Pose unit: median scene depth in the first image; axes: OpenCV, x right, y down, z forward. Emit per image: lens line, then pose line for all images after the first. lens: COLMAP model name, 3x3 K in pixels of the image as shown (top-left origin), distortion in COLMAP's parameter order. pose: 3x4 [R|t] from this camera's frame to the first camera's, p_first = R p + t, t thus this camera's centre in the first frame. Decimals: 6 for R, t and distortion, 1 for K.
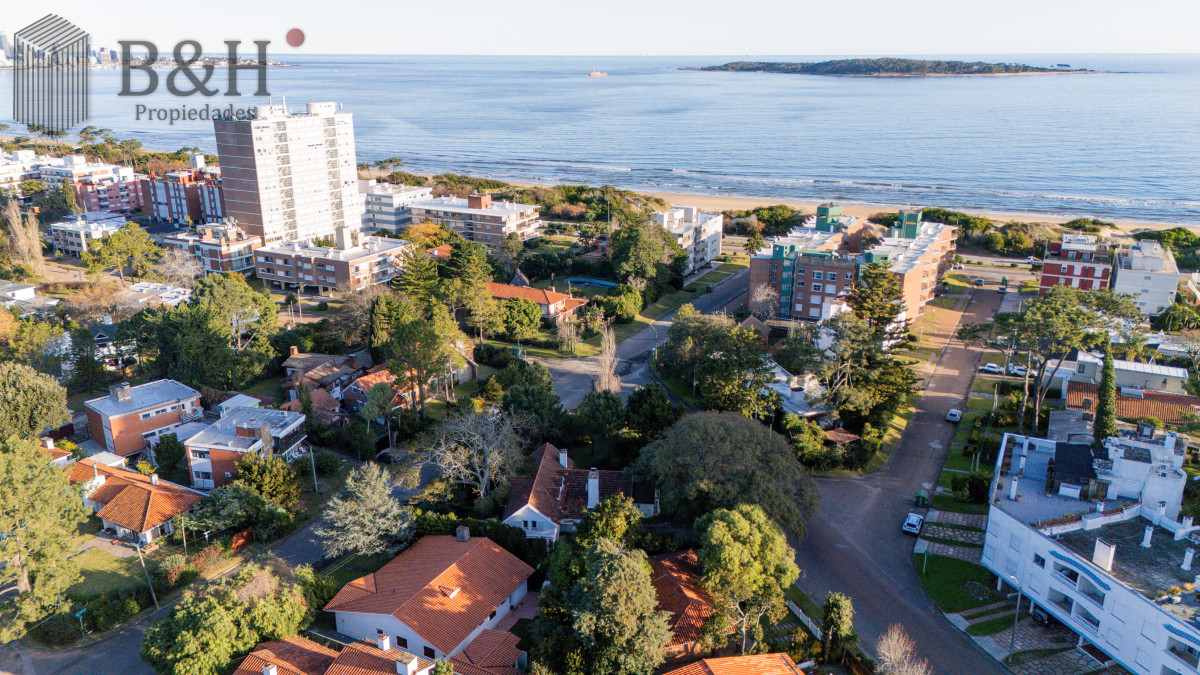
lens RADIAL K [[862.8, 0, 606.9], [0, 862.8, 337.5], [0, 0, 1]] dist [0.043790, -0.003103]
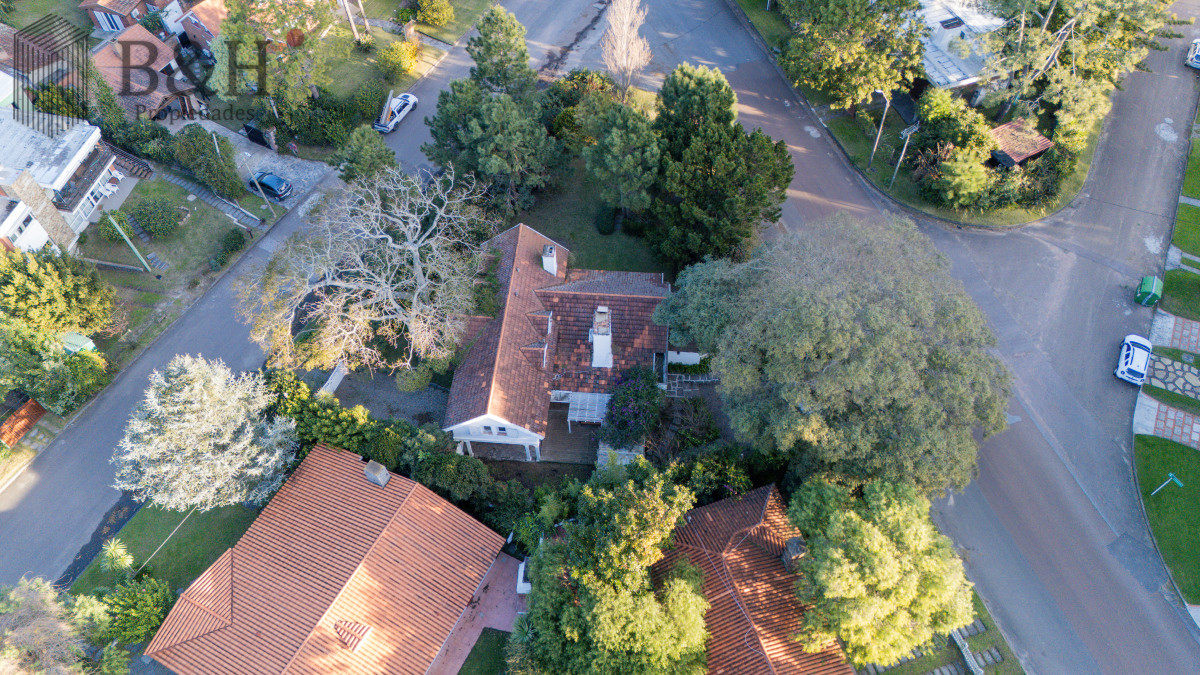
lens RADIAL K [[862.8, 0, 606.9], [0, 862.8, 337.5], [0, 0, 1]] dist [0.043790, -0.003103]
pose [[0.999893, 0.000792, -0.014589, -0.004930], [0.008142, 0.798889, 0.601423, -0.188690], [0.012131, -0.601478, 0.798797, 0.588432]]
